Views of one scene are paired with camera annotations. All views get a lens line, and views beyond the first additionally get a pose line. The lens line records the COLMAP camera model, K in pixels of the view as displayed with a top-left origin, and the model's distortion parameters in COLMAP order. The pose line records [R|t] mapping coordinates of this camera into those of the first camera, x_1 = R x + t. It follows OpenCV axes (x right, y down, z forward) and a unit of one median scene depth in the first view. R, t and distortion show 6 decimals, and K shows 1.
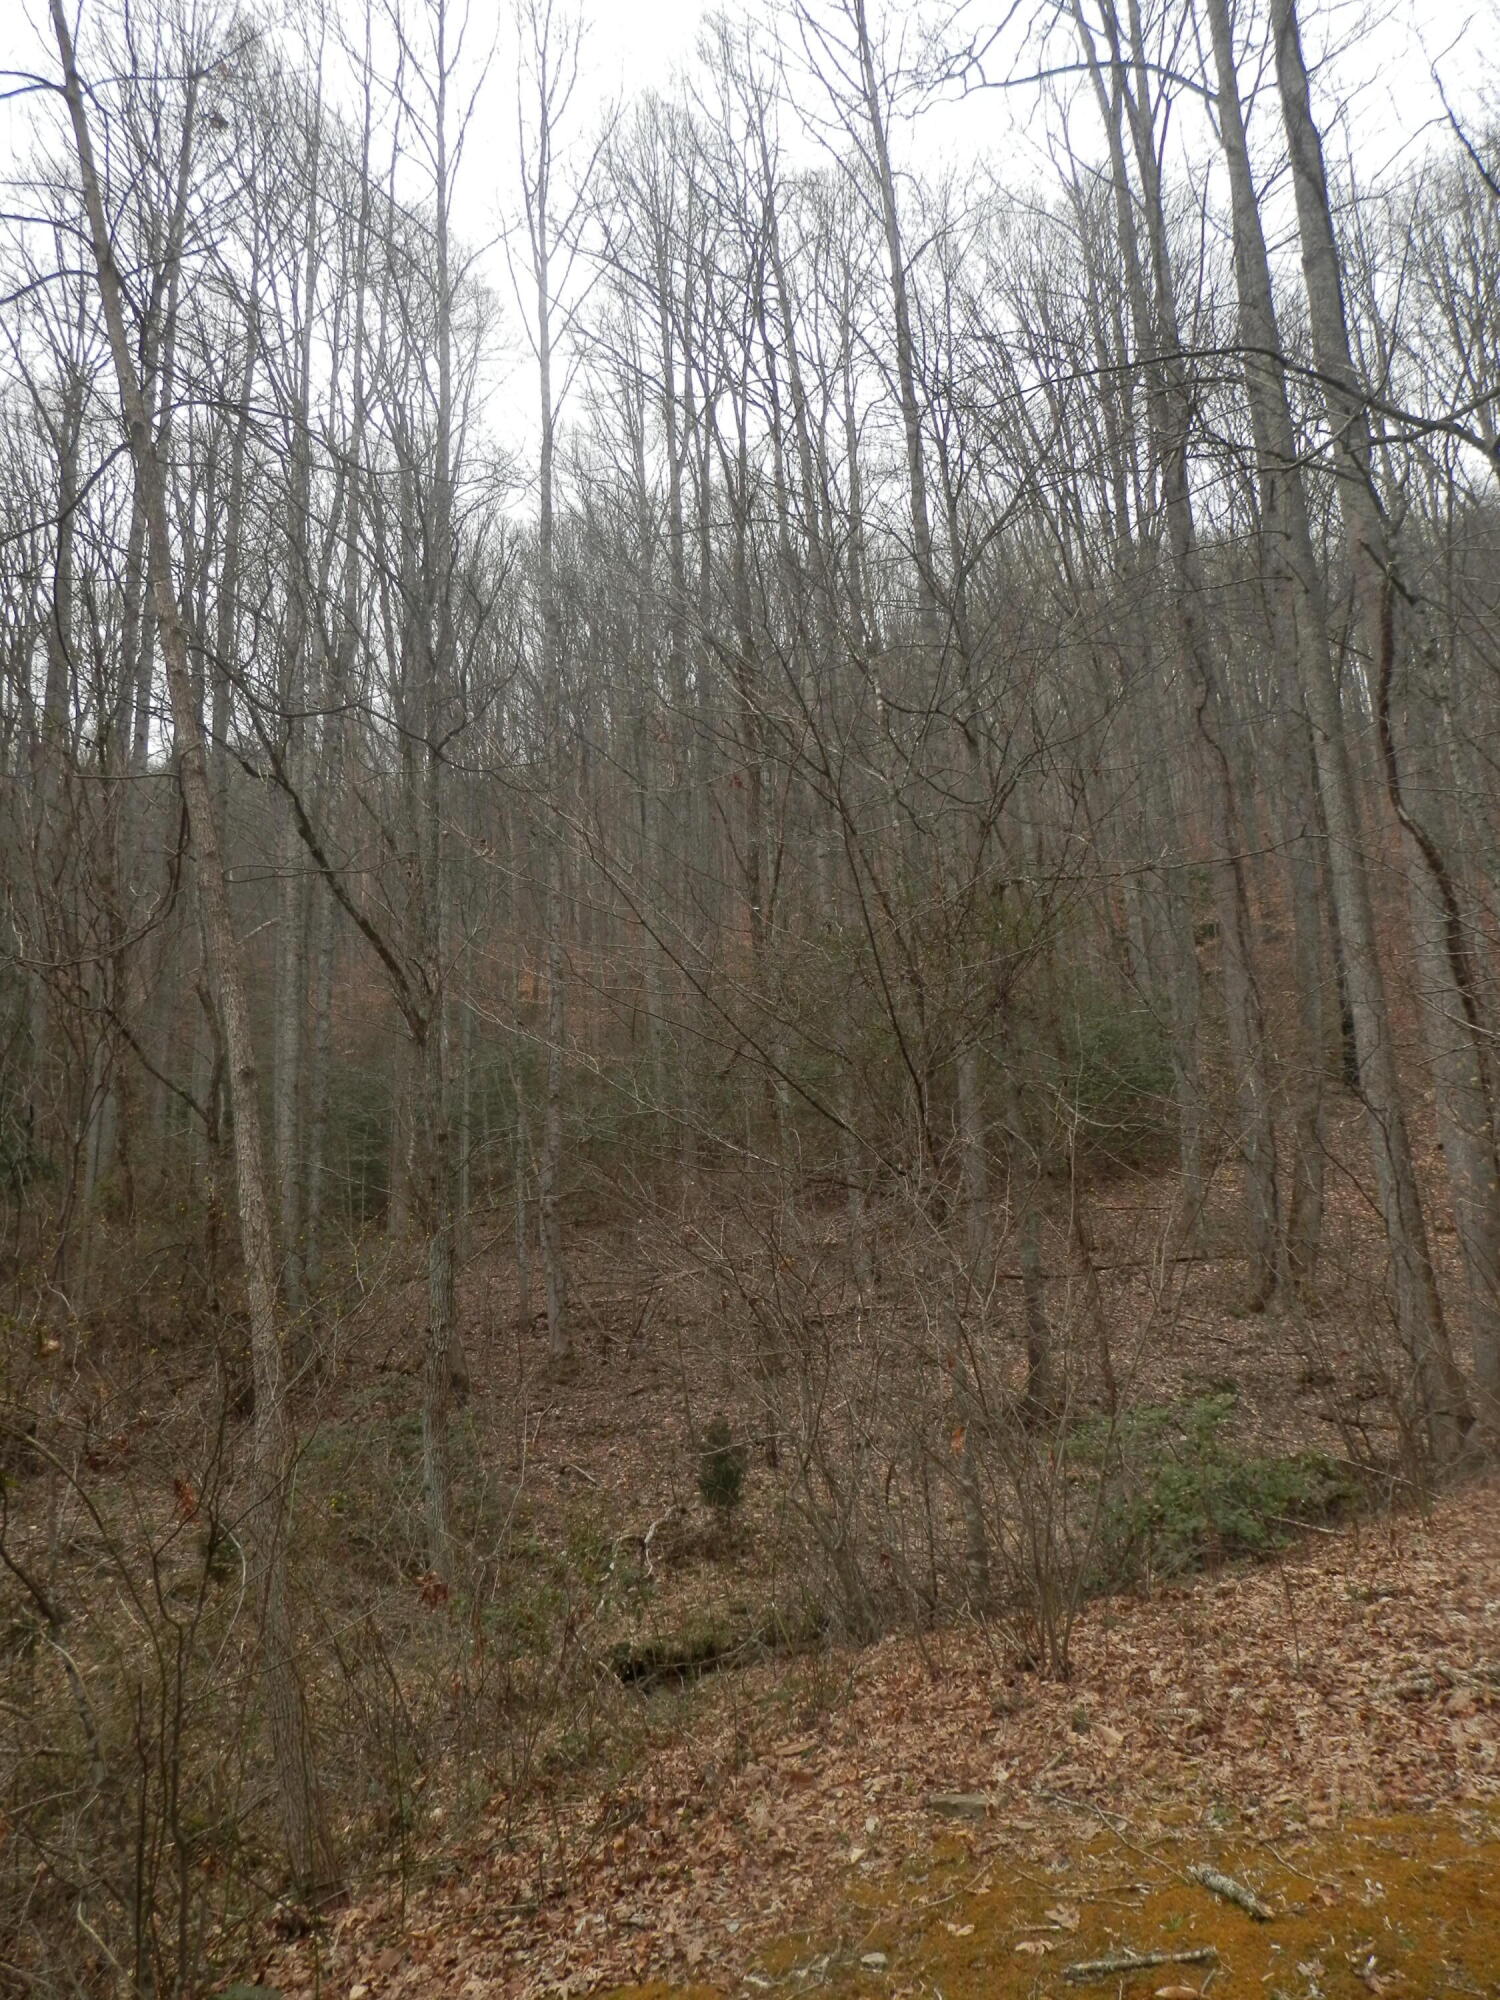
lens RADIAL K [[1467.0, 0, 752.6], [0, 1467.0, 1007.9], [0, 0, 1]] dist [-0.010491, 0.004909]
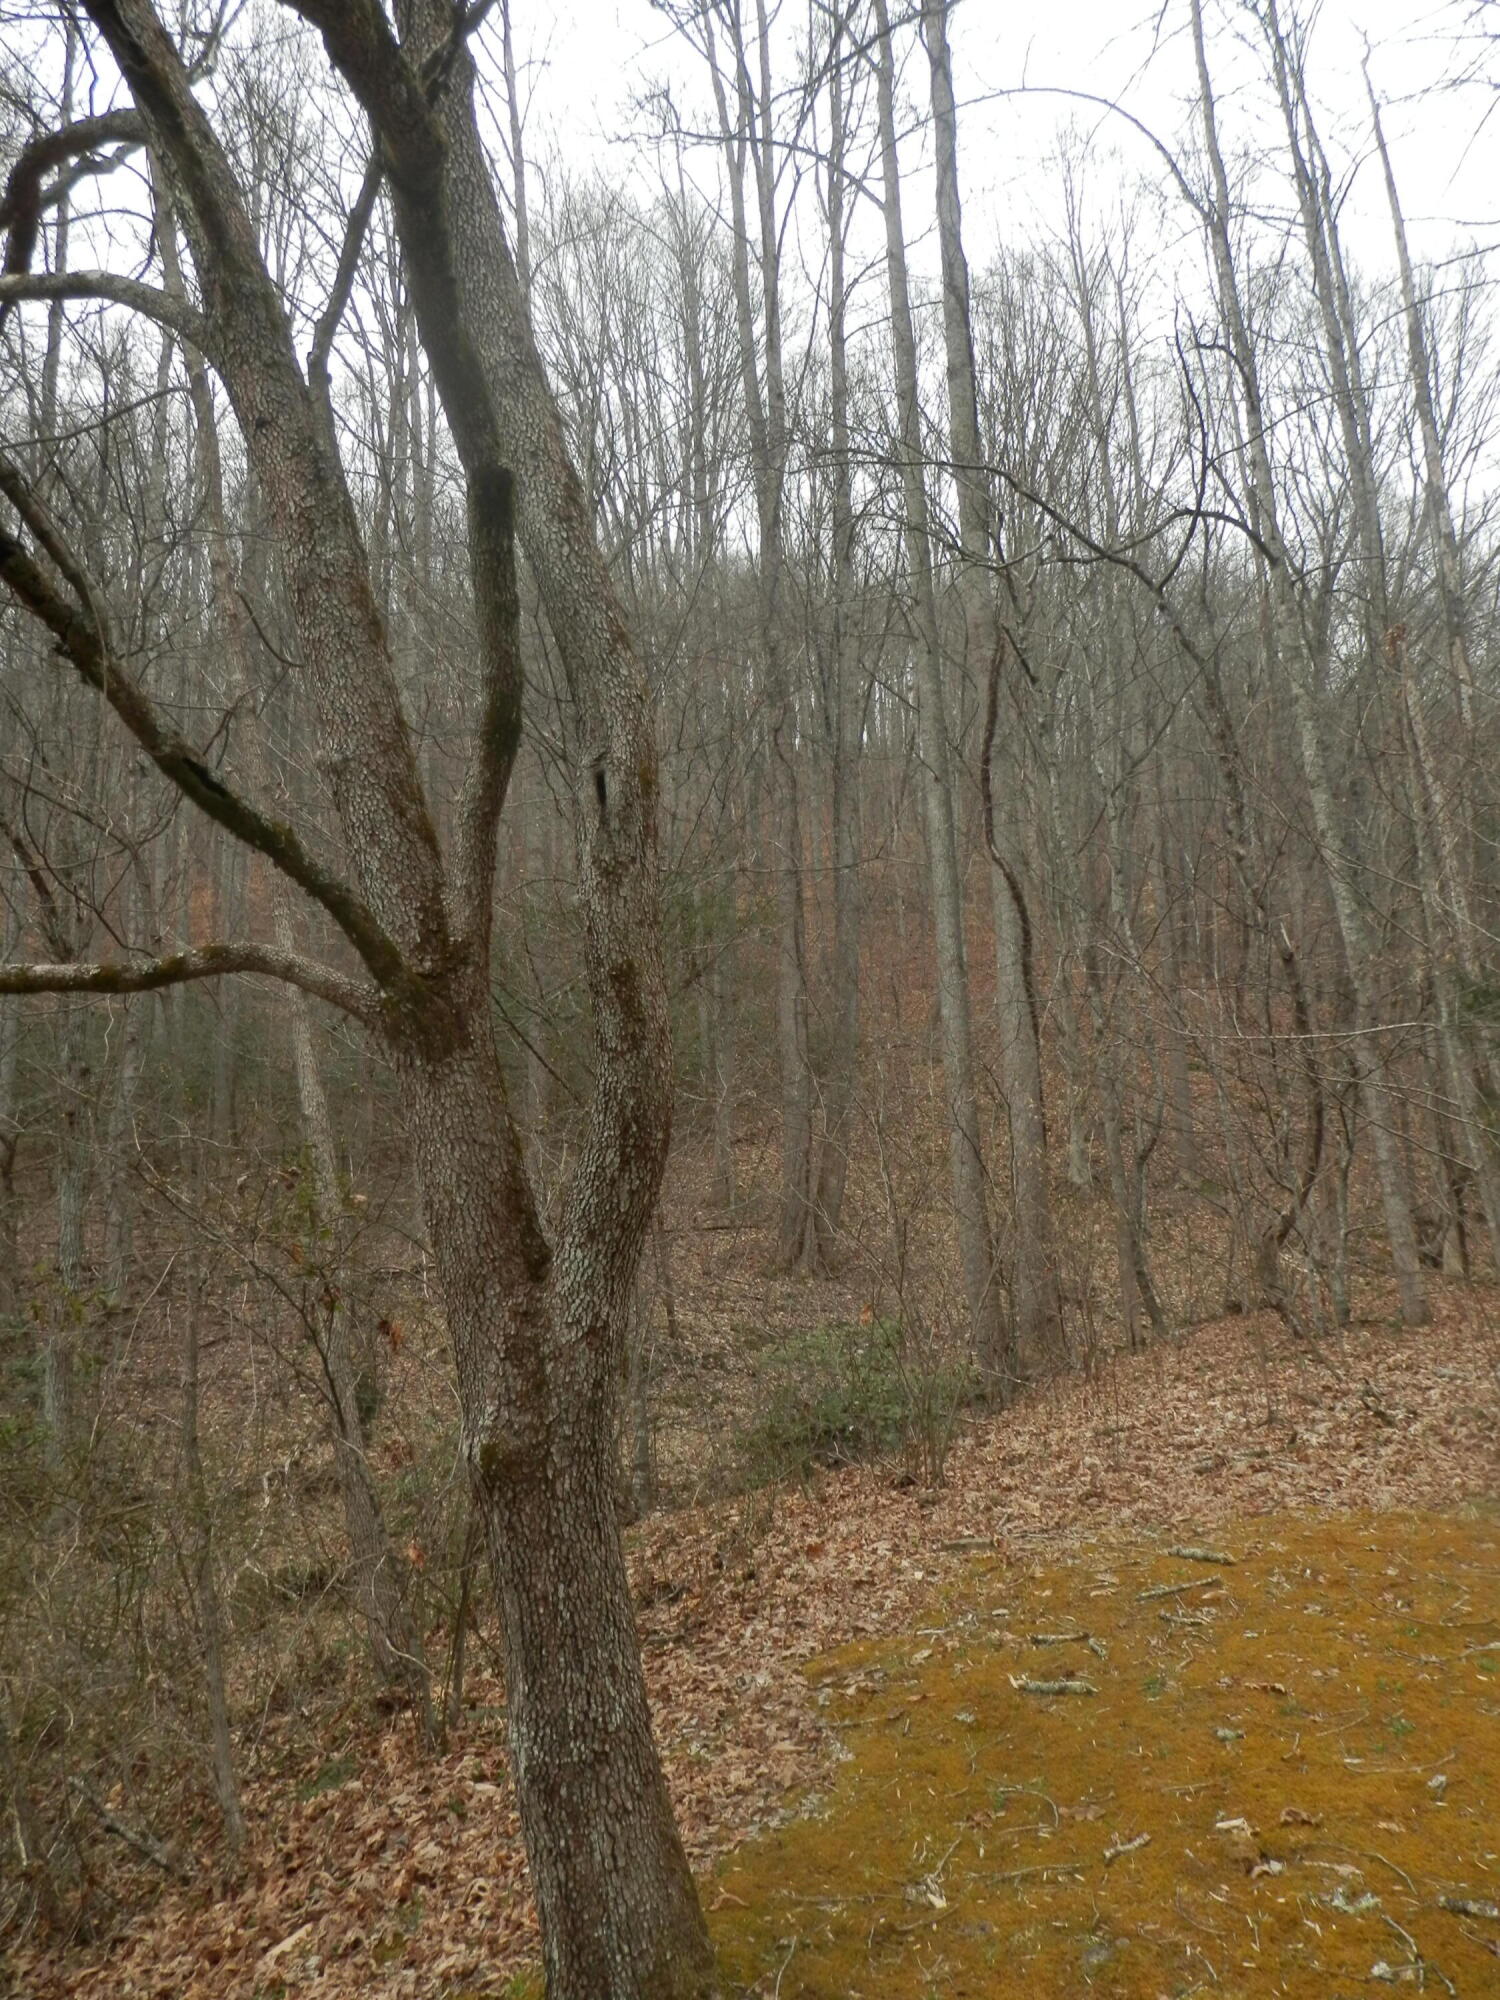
lens RADIAL K [[1467.0, 0, 752.6], [0, 1467.0, 1007.9], [0, 0, 1]] dist [-0.010491, 0.004909]
pose [[0.933115, 0.076436, 0.351360, -0.145327], [-0.081565, 0.996668, -0.000204, 0.011270], [-0.350205, -0.028469, 0.936240, -0.058672]]
